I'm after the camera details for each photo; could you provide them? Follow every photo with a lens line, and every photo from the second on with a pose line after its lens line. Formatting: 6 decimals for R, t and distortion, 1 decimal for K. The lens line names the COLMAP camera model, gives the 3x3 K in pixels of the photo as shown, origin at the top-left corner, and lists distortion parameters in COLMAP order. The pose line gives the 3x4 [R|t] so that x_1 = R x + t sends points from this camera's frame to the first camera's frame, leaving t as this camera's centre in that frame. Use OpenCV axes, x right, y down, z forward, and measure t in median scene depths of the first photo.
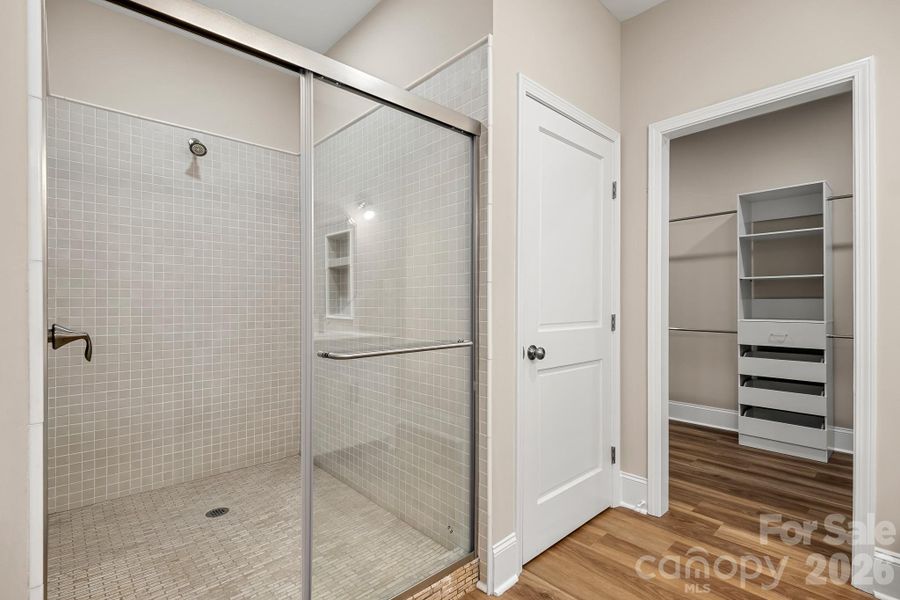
lens RADIAL K [[440.4, 0, 446.1], [0, 440.4, 302.3], [0, 0, 1]] dist [-0.014155, 0.001337]
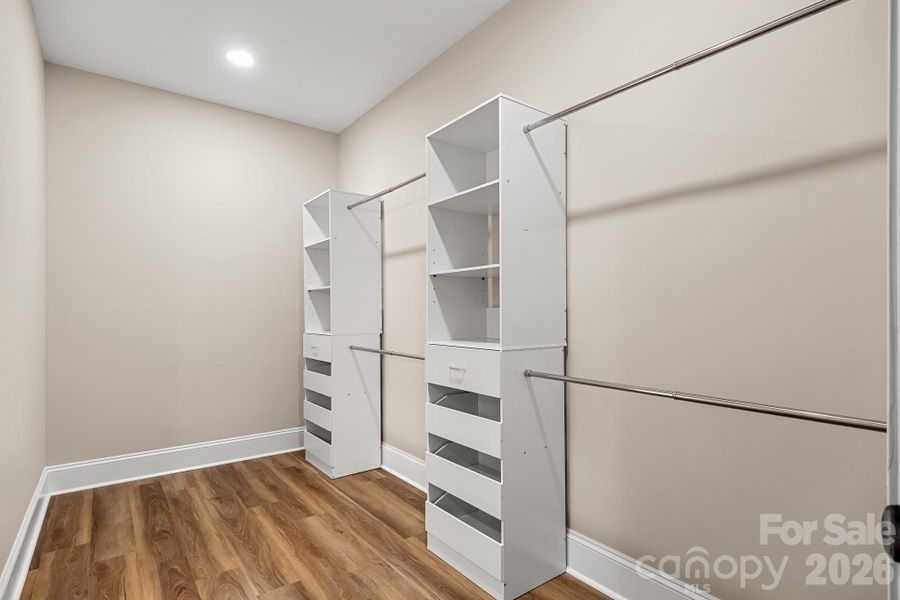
lens RADIAL K [[472.7, 0, 449.5], [0, 472.7, 307.0], [0, 0, 1]] dist [0.005426, -0.001358]
pose [[0.995880, -0.005108, -0.090536, 0.797222], [0.004756, 0.999980, -0.004099, -0.005791], [0.090555, 0.003651, 0.995885, 0.367064]]
